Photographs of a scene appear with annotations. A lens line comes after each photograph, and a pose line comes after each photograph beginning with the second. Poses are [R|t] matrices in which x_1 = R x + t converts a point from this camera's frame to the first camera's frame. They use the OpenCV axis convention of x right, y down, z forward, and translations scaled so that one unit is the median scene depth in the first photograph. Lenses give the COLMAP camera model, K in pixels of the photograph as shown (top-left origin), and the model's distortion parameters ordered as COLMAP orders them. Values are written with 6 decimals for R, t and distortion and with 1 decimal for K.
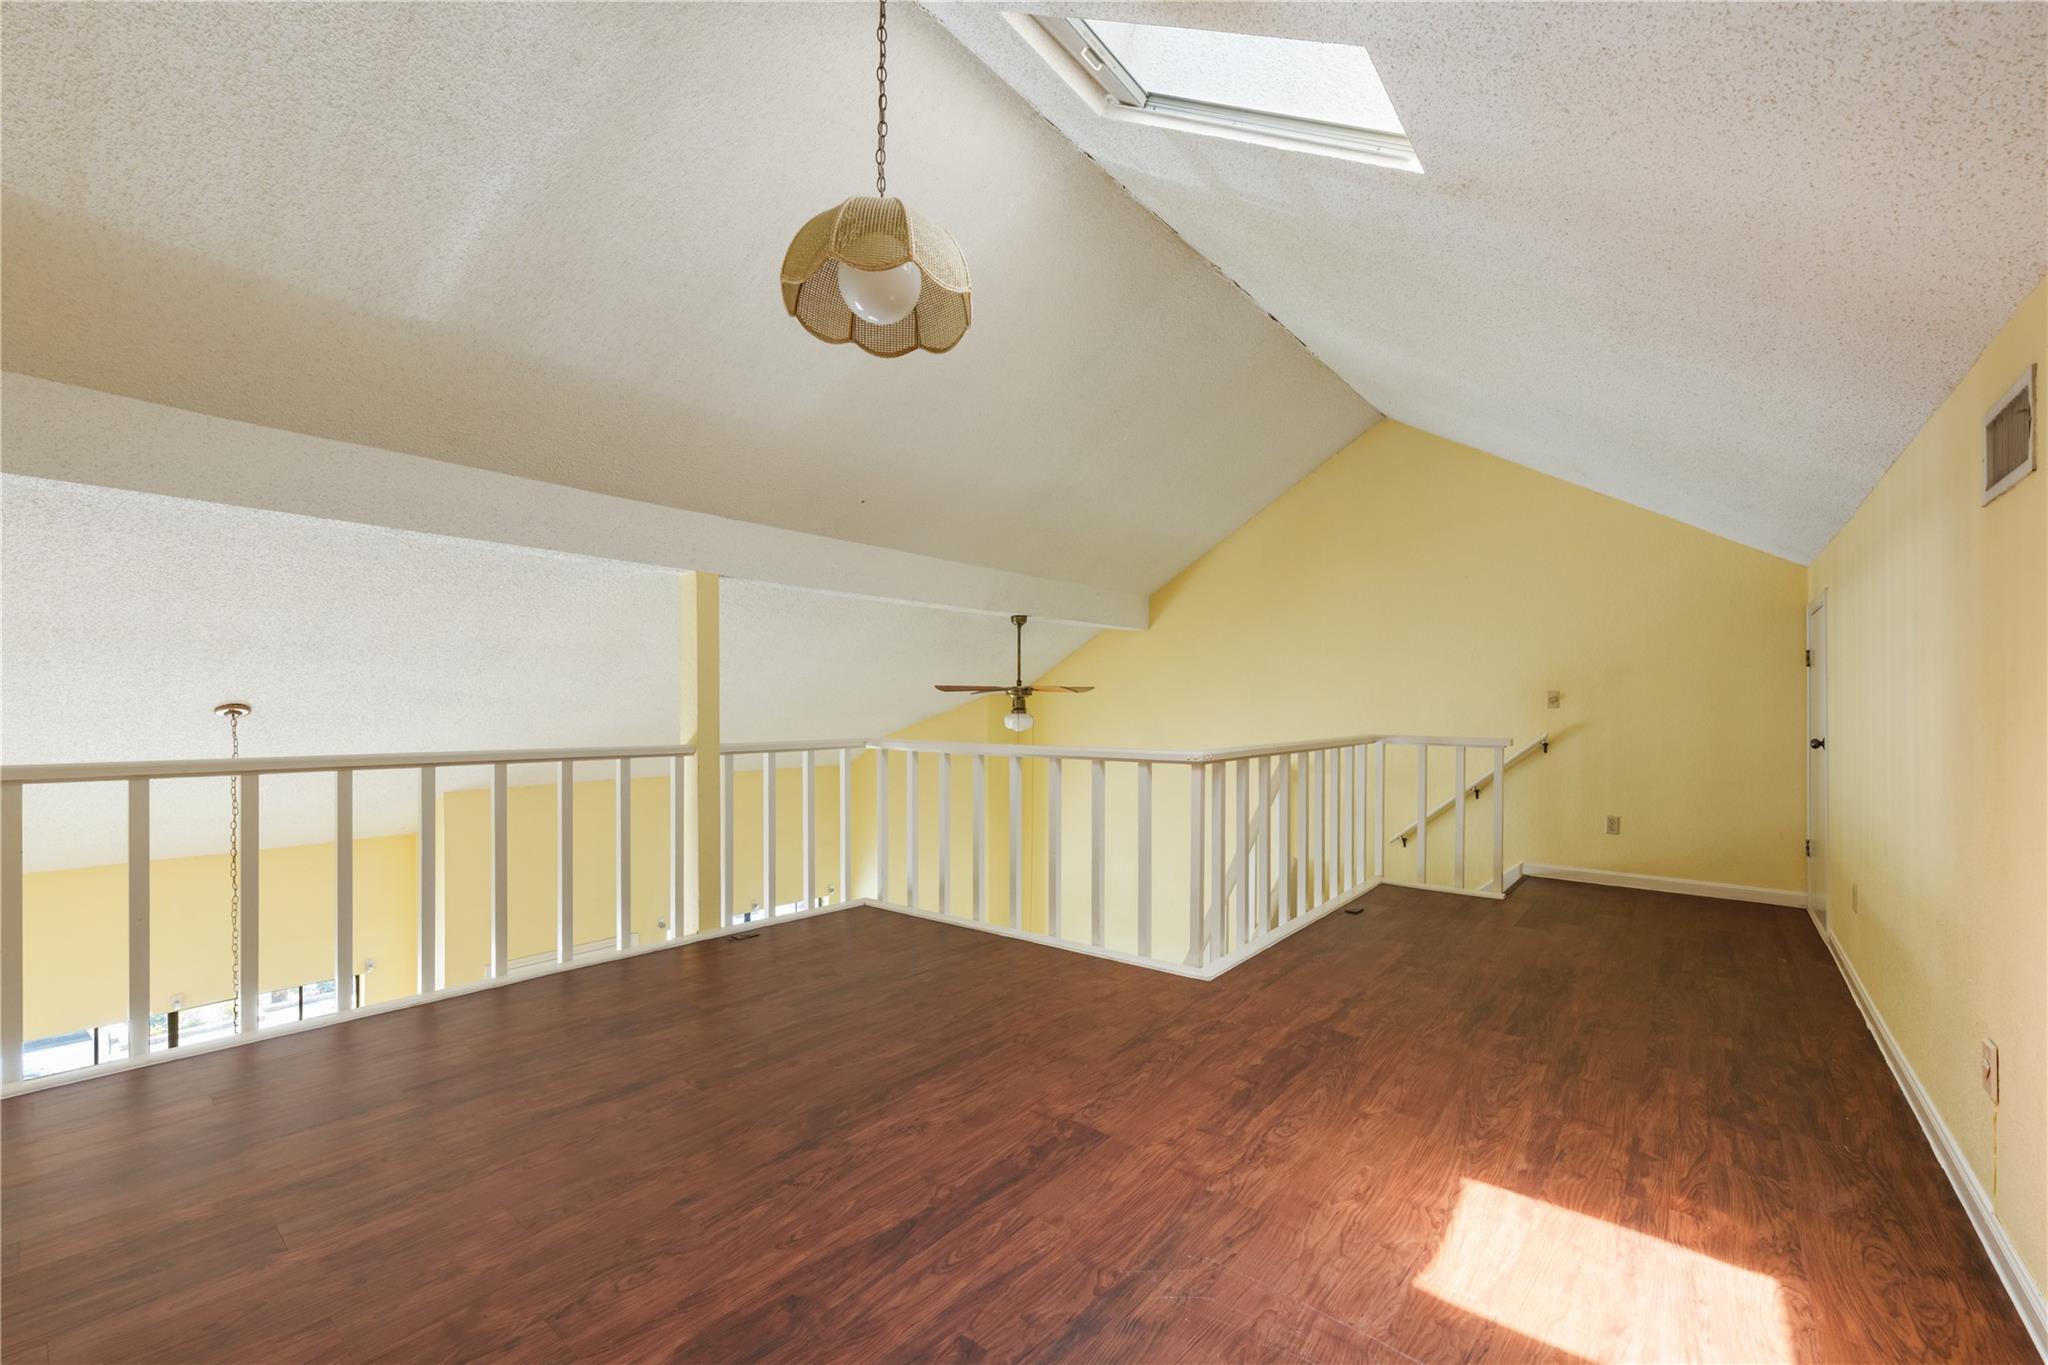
lens RADIAL K [[820.2, 0, 1035.4], [0, 820.2, 692.4], [0, 0, 1]] dist [-0.001275, 0.000300]
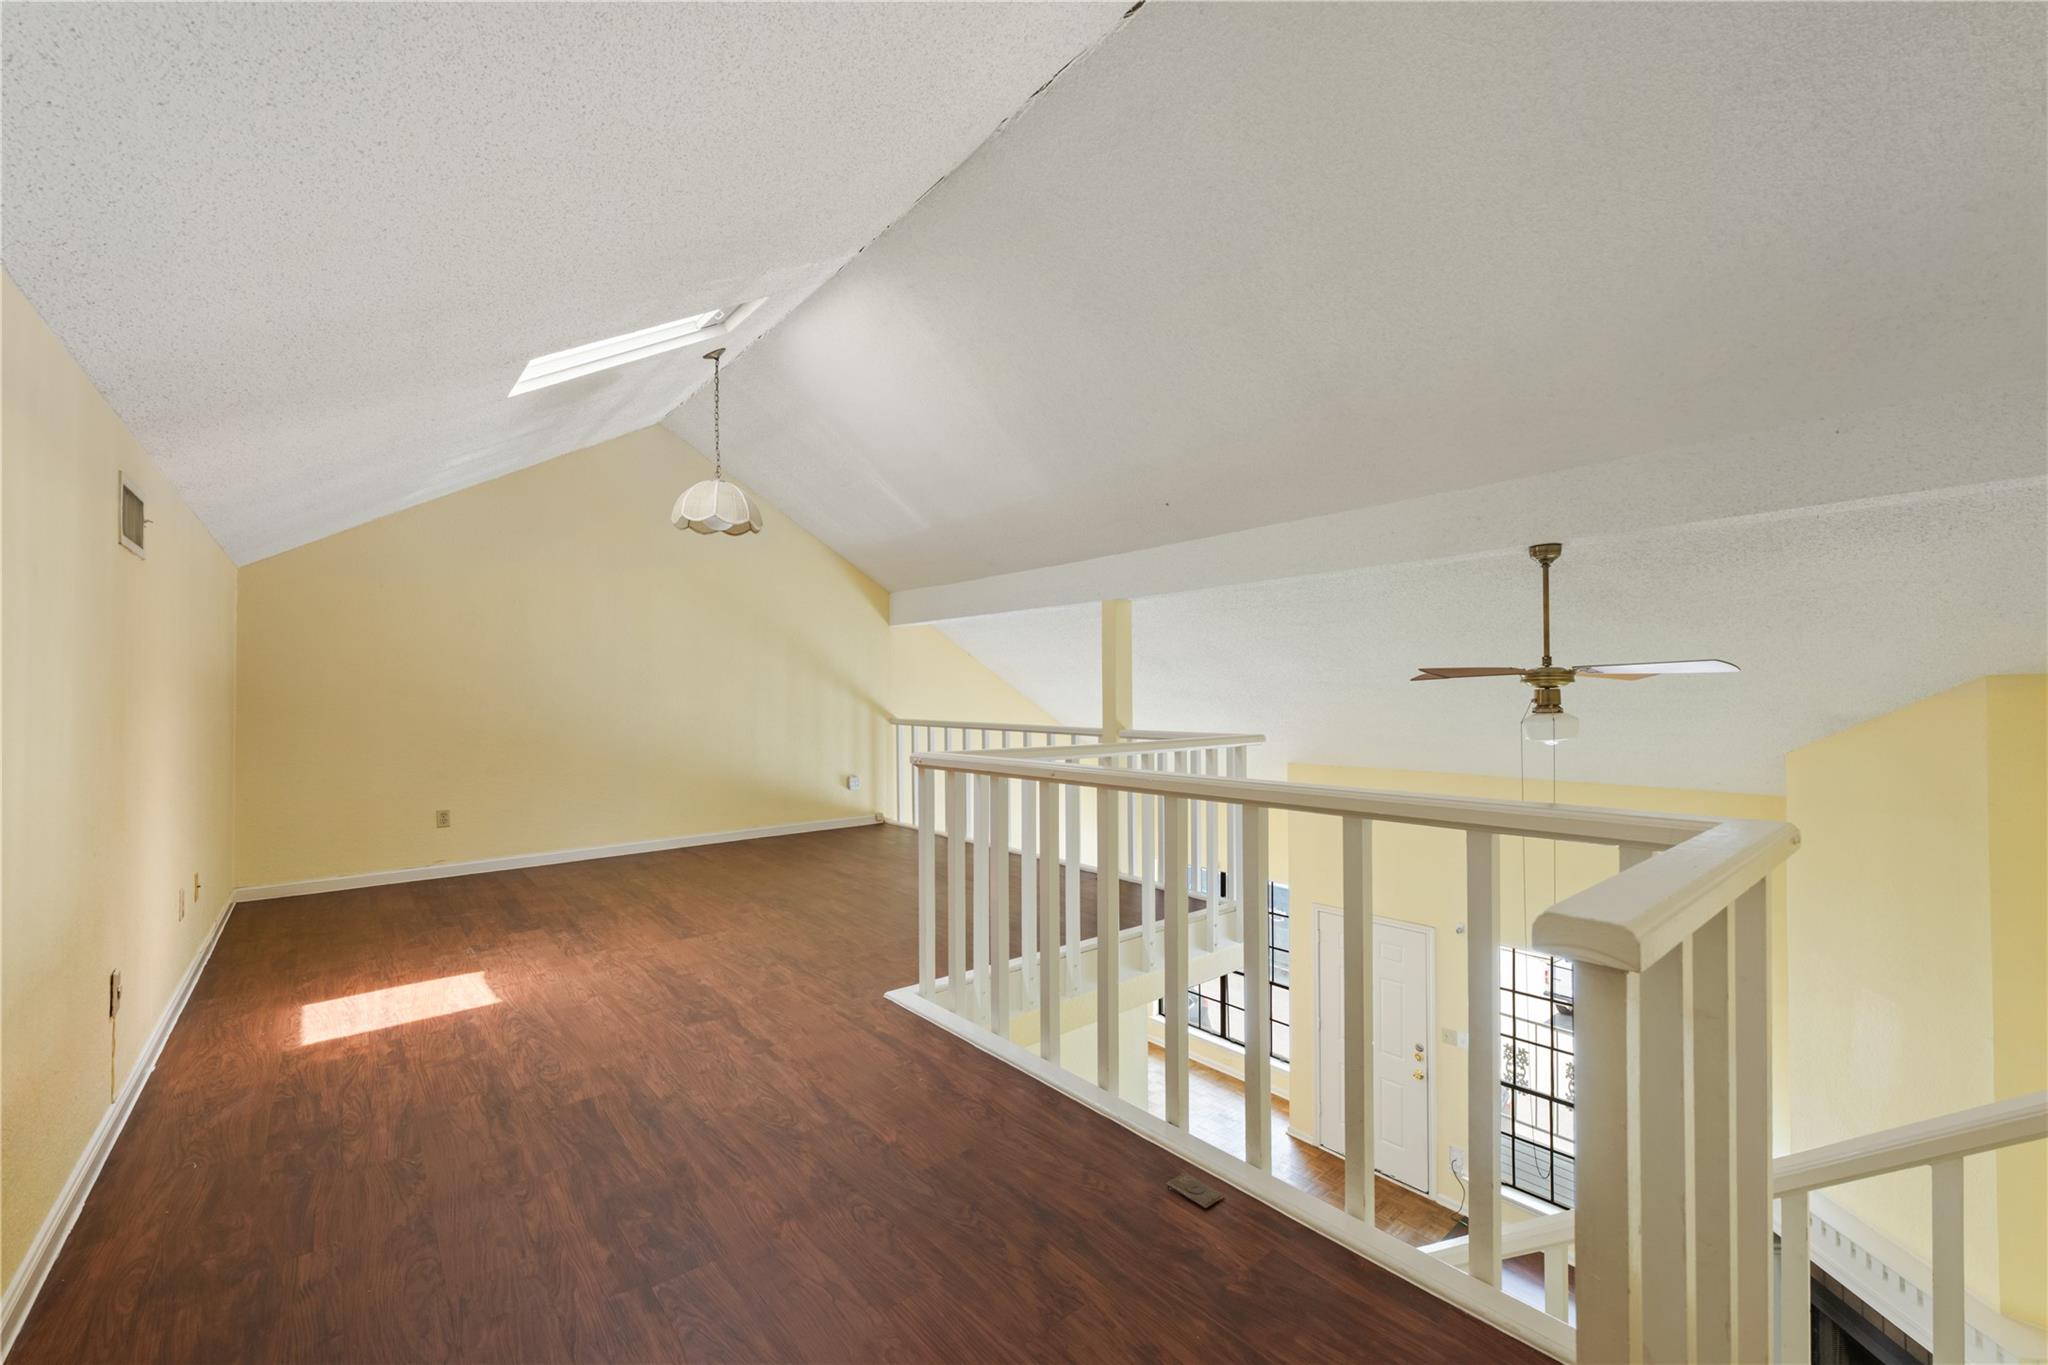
lens RADIAL K [[820.2, 0, 1035.4], [0, 820.2, 692.4], [0, 0, 1]] dist [-0.001275, 0.000300]
pose [[-0.185228, -0.007855, -0.982664, 1.562510], [0.015546, 0.999819, -0.010922, 0.027362], [0.982573, -0.017300, -0.185073, 1.917388]]
